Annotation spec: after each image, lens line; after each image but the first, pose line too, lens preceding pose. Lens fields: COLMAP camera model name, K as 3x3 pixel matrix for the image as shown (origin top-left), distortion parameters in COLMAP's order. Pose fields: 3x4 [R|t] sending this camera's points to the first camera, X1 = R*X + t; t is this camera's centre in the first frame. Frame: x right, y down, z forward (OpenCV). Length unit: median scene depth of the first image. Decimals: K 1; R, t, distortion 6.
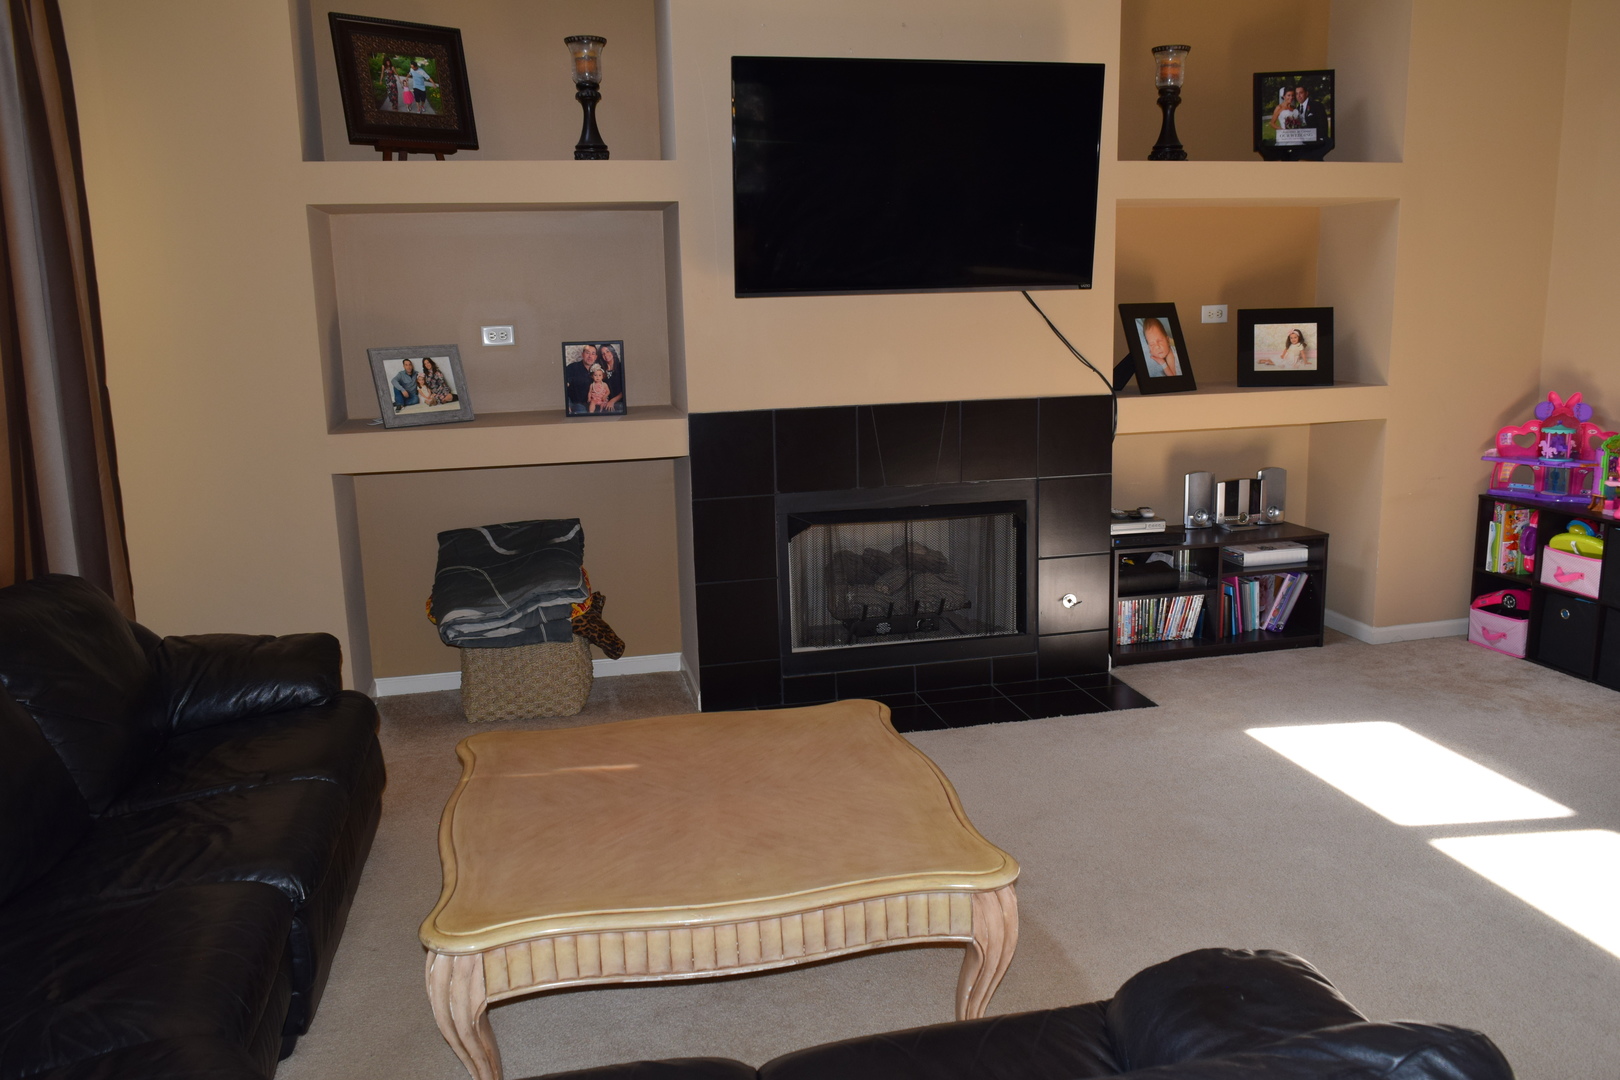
lens RADIAL K [[1254.7, 0, 813.0], [0, 1254.7, 537.0], [0, 0, 1]] dist [-0.024006, 0.015729]
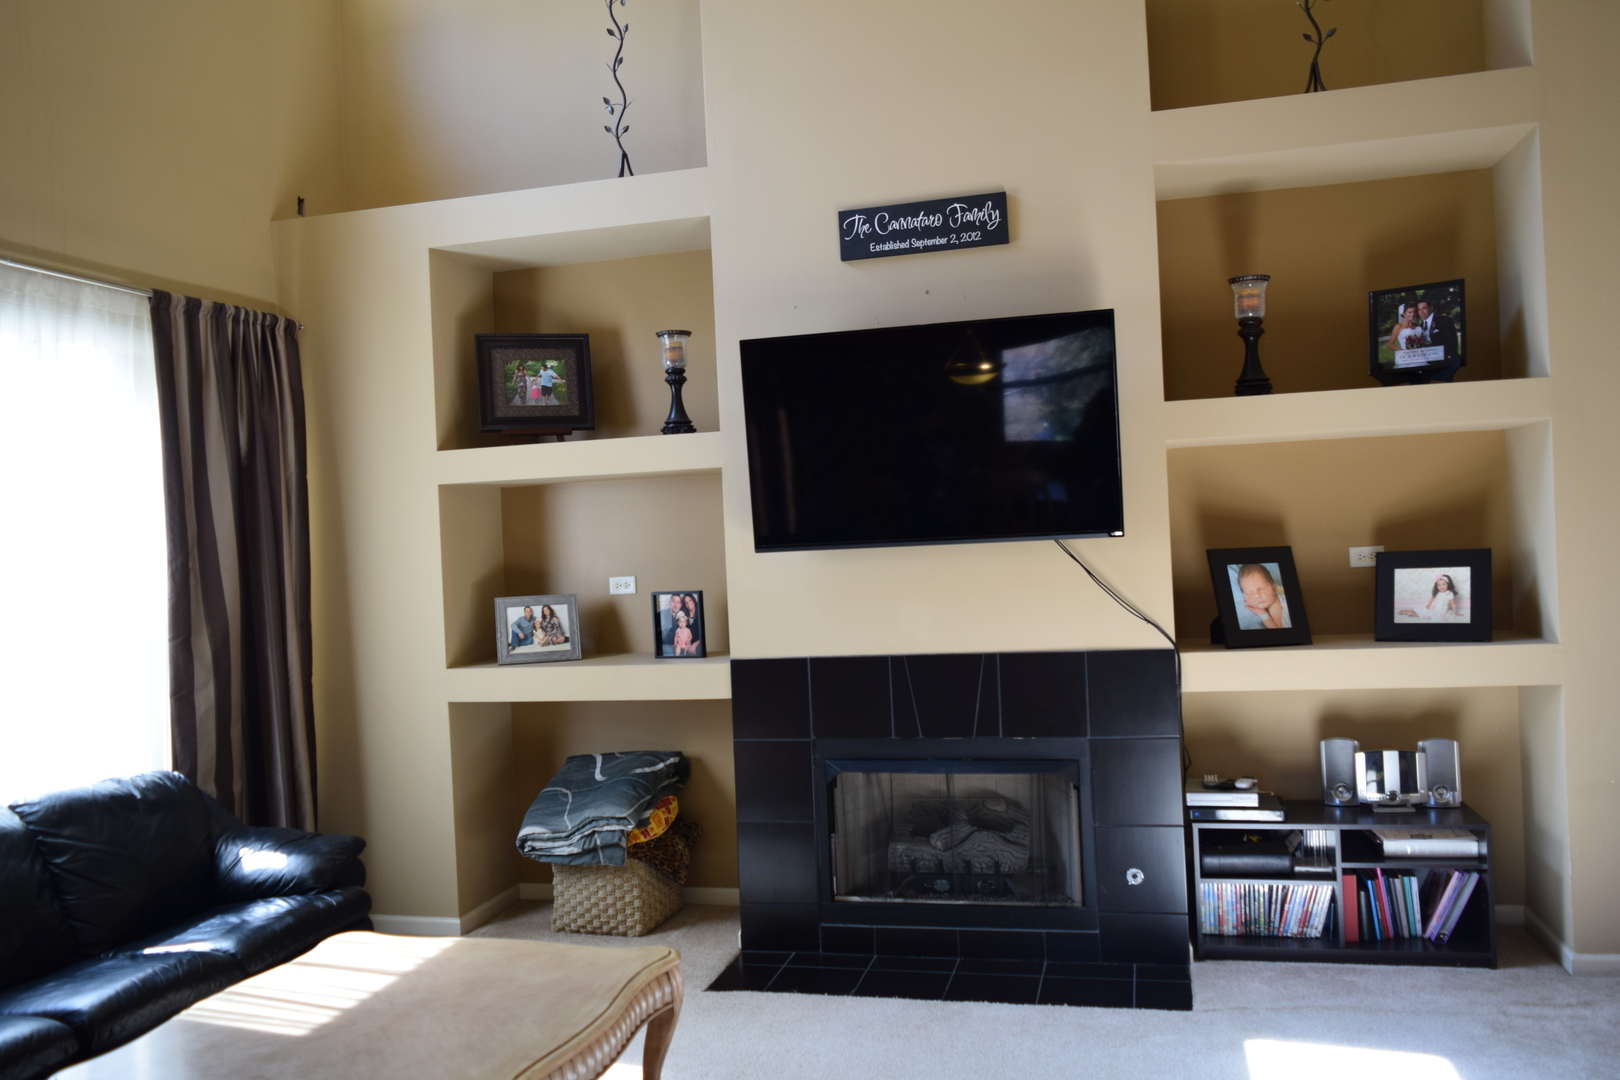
lens RADIAL K [[1254.7, 0, 814.0], [0, 1254.7, 538.5], [0, 0, 1]] dist [-0.024006, 0.015729]
pose [[0.889786, -0.017464, -0.456043, 0.435153], [-0.063110, 0.984959, -0.160851, -0.030574], [0.451993, 0.171904, 0.875301, 0.071648]]
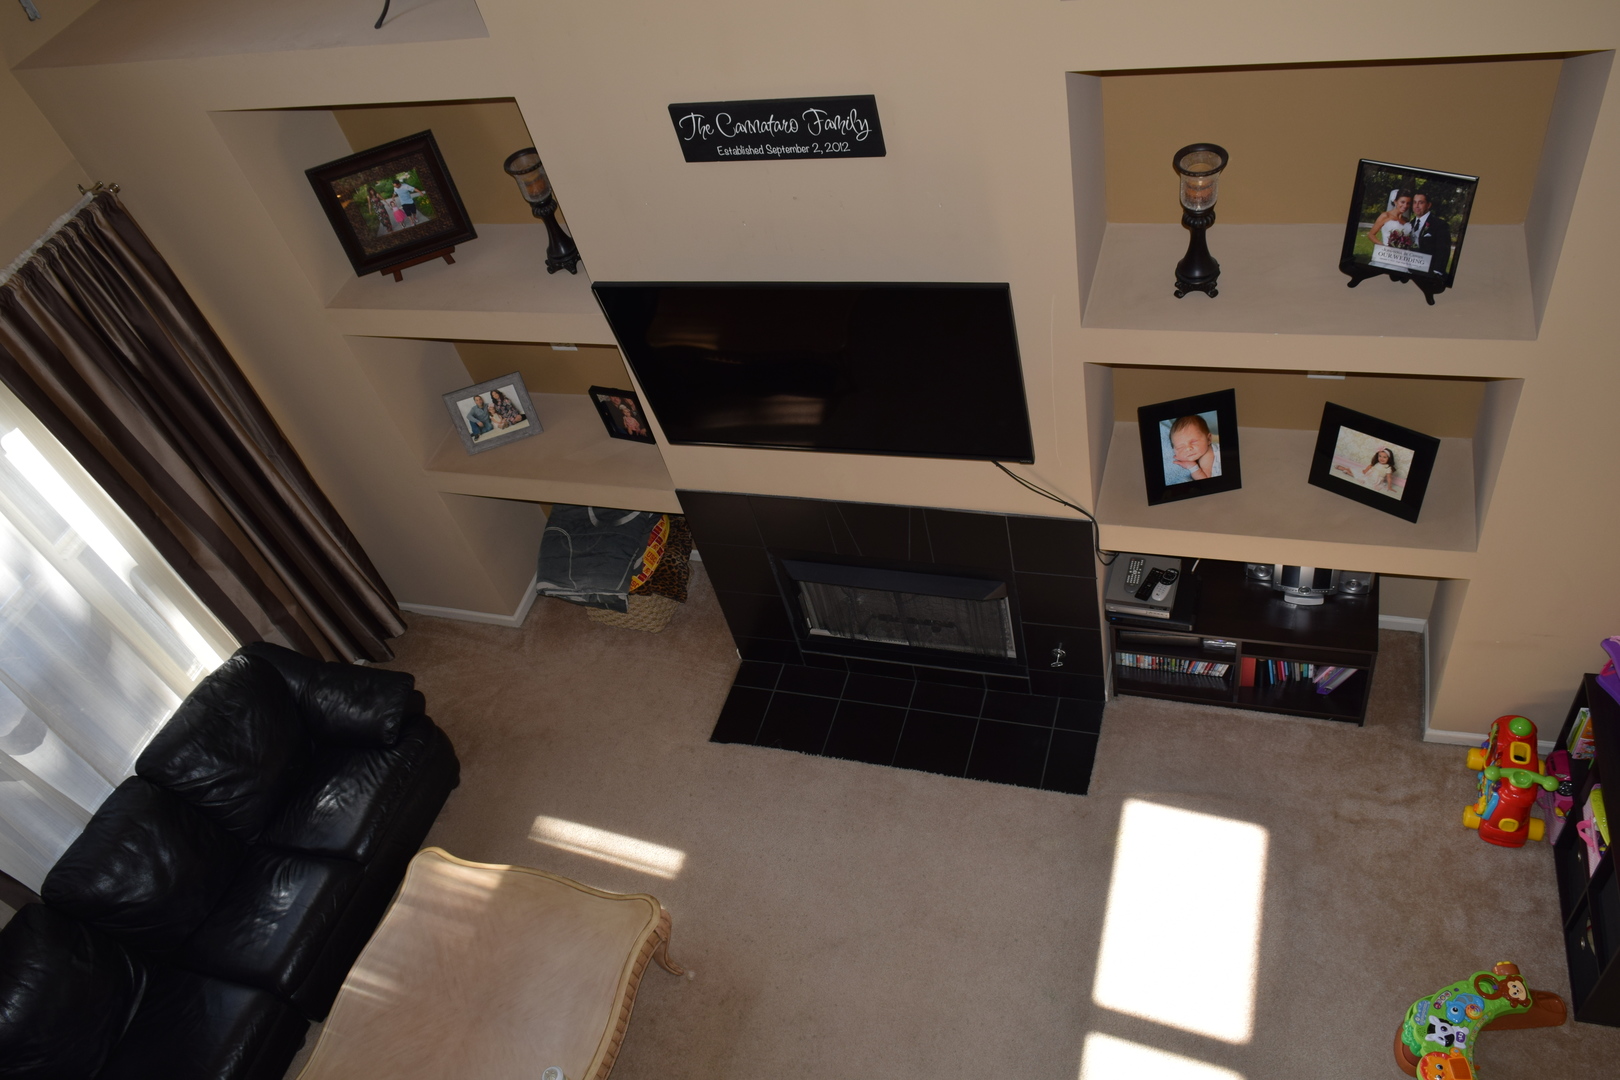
lens RADIAL K [[1254.7, 0, 813.5], [0, 1254.7, 536.0], [0, 0, 1]] dist [-0.024006, 0.015729]
pose [[0.854095, 0.261016, -0.449880, 0.494330], [0.087811, 0.780180, 0.619362, -0.711775], [0.512651, -0.568498, 0.643427, 0.308184]]
